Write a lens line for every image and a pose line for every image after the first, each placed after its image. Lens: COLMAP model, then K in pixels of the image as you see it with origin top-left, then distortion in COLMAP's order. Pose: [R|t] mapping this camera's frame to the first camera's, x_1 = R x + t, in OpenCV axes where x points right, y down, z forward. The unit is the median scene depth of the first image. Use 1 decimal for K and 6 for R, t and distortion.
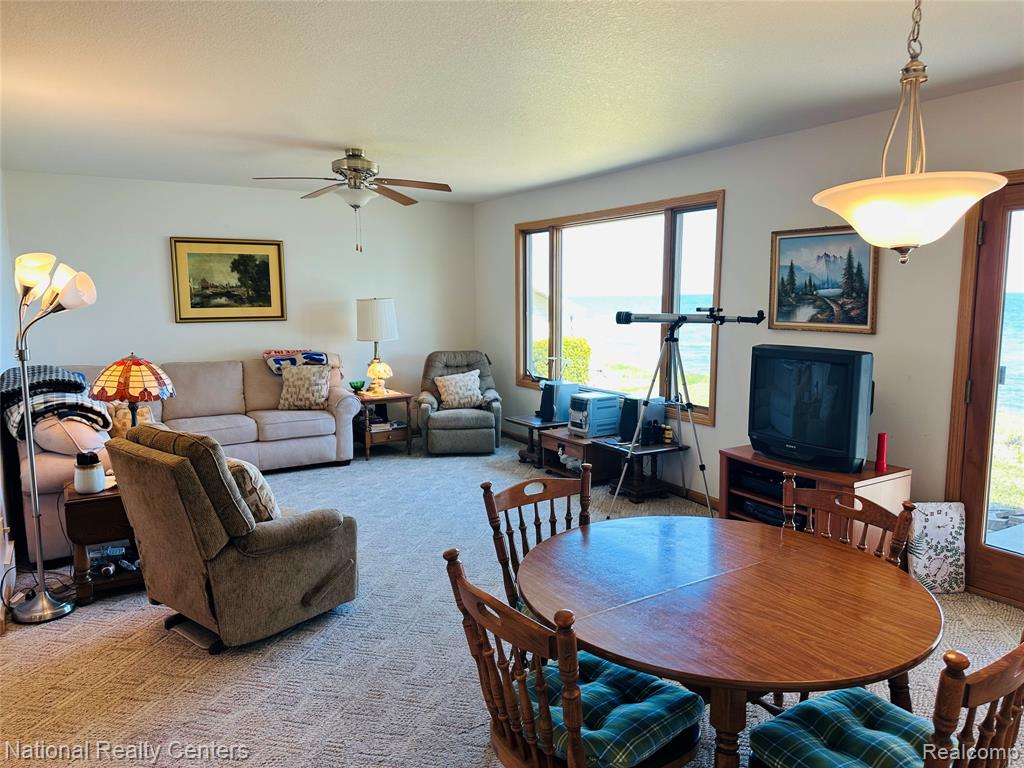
lens RADIAL K [[713.3, 0, 525.7], [0, 713.3, 386.0], [0, 0, 1]] dist [0.203250, -0.337599]
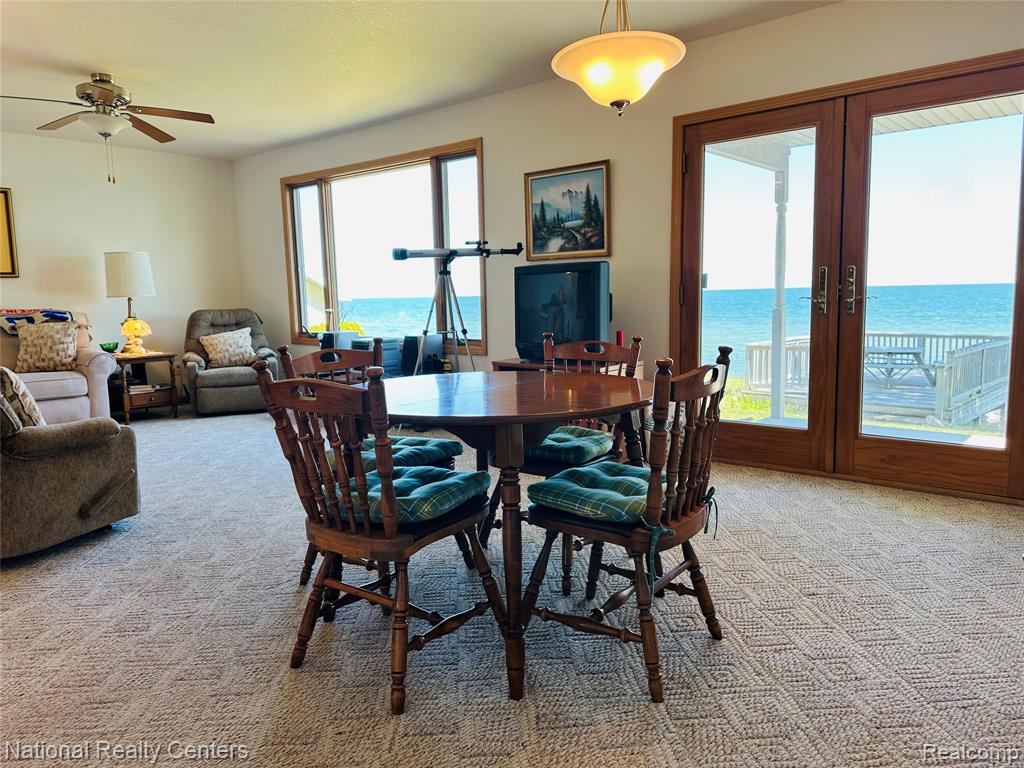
lens RADIAL K [[716.7, 0, 512.0], [0, 716.7, 384.0], [0, 0, 1]] dist [0.093881, -0.112499]
pose [[0.955221, -0.052611, 0.291178, -0.021776], [0.055535, 0.998455, -0.001781, 0.101902], [-0.290634, 0.017871, 0.956667, -0.053271]]
